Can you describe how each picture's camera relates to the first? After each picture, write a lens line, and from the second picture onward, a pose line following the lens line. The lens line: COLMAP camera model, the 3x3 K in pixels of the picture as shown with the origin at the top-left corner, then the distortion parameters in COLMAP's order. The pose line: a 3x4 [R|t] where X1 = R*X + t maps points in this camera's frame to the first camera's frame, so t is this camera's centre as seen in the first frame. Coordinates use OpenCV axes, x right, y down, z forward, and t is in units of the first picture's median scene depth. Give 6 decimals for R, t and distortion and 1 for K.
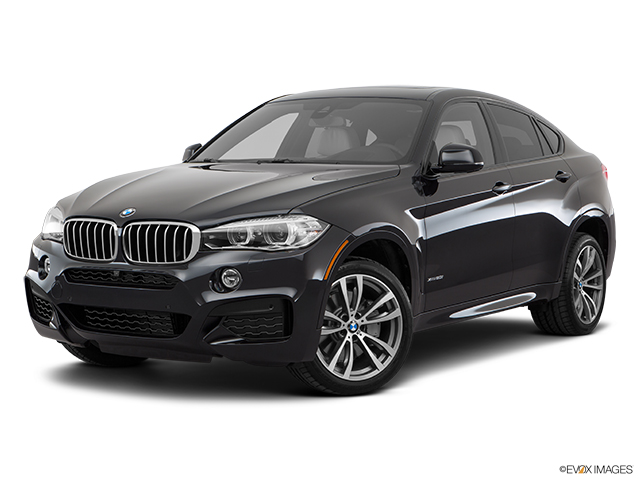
lens RADIAL K [[1215.4, 0, 320.0], [0, 1215.4, 240.0], [0, 0, 1]] dist [0.012092, -0.000661]
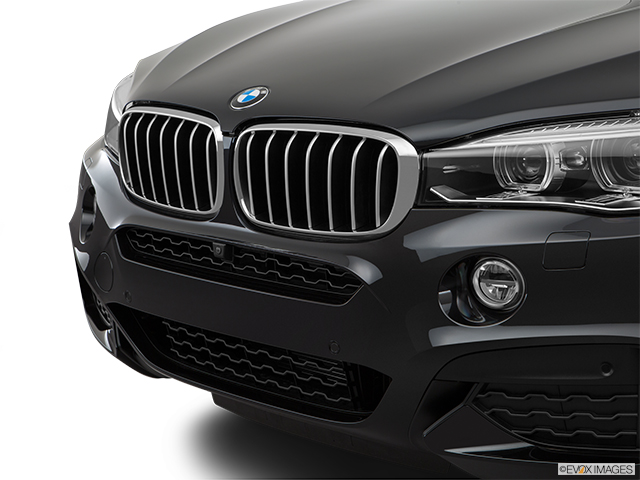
lens RADIAL K [[1405.3, 0, 320.1], [0, 1405.3, 217.9], [0, 0, 1]] dist [0.050266, 0.219693]
pose [[0.970770, 0.031609, -0.237923, -0.023975], [-0.008318, 0.995125, 0.098270, -0.029764], [0.239869, -0.093418, 0.966300, 0.565790]]
